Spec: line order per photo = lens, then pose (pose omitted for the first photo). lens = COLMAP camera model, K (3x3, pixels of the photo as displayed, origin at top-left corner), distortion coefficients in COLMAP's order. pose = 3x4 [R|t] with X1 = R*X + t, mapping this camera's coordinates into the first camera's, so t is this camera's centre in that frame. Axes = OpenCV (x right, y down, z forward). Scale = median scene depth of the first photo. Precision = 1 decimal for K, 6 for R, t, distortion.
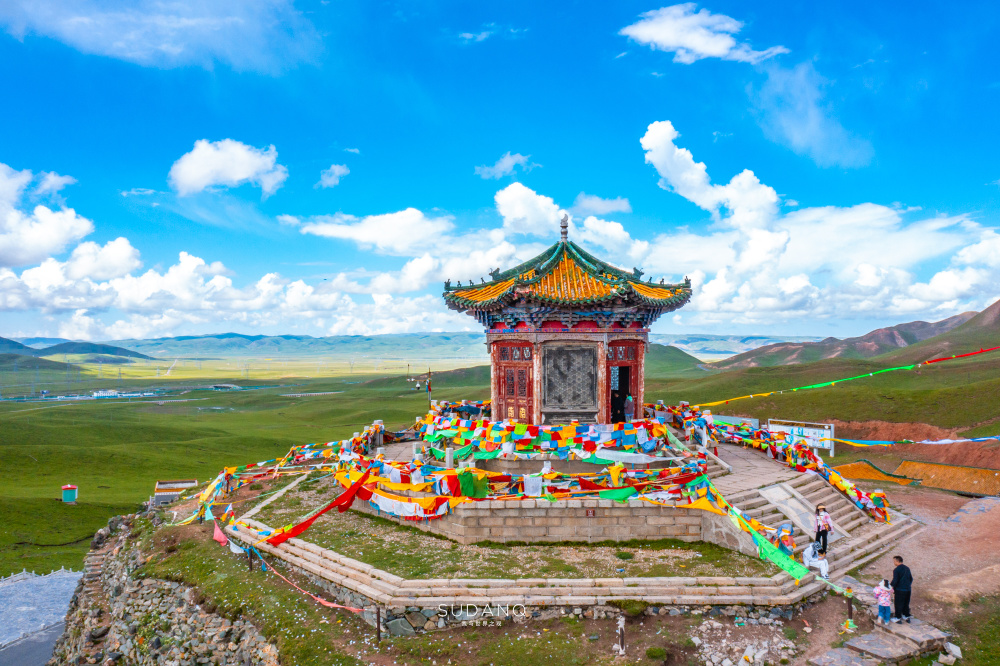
lens RADIAL K [[783.6, 0, 500.0], [0, 783.6, 333.0], [0, 0, 1]] dist [-0.032353, -0.002026]
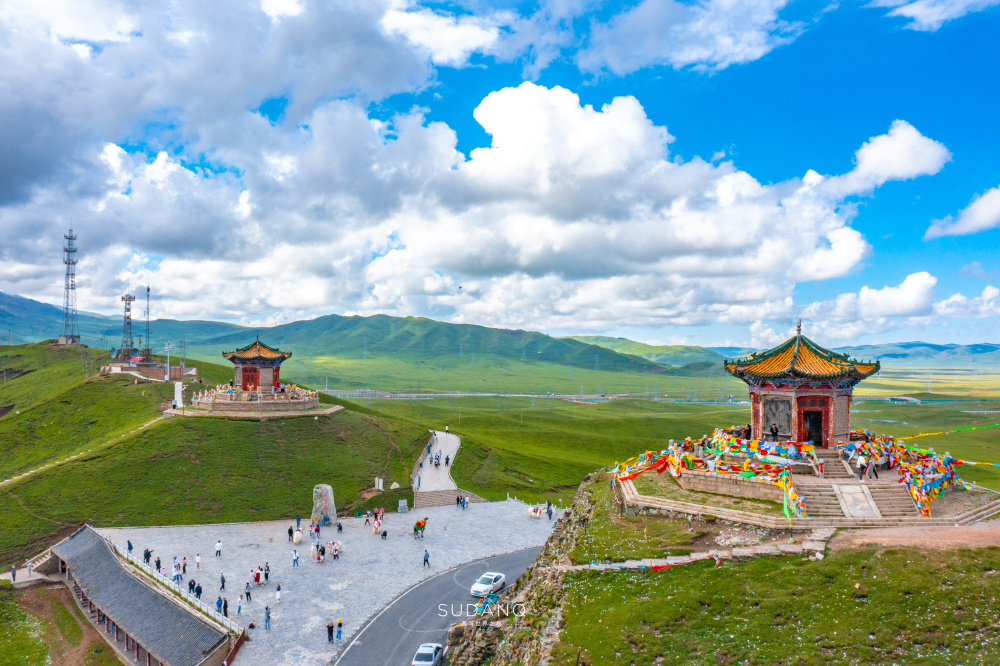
lens RADIAL K [[783.6, 0, 500.0], [0, 783.6, 333.0], [0, 0, 1]] dist [-0.032353, -0.002026]
pose [[0.678990, -0.012097, -0.734048, 1.075406], [0.003438, 0.999906, -0.013299, -0.122993], [0.734140, 0.006506, 0.678967, -0.760806]]
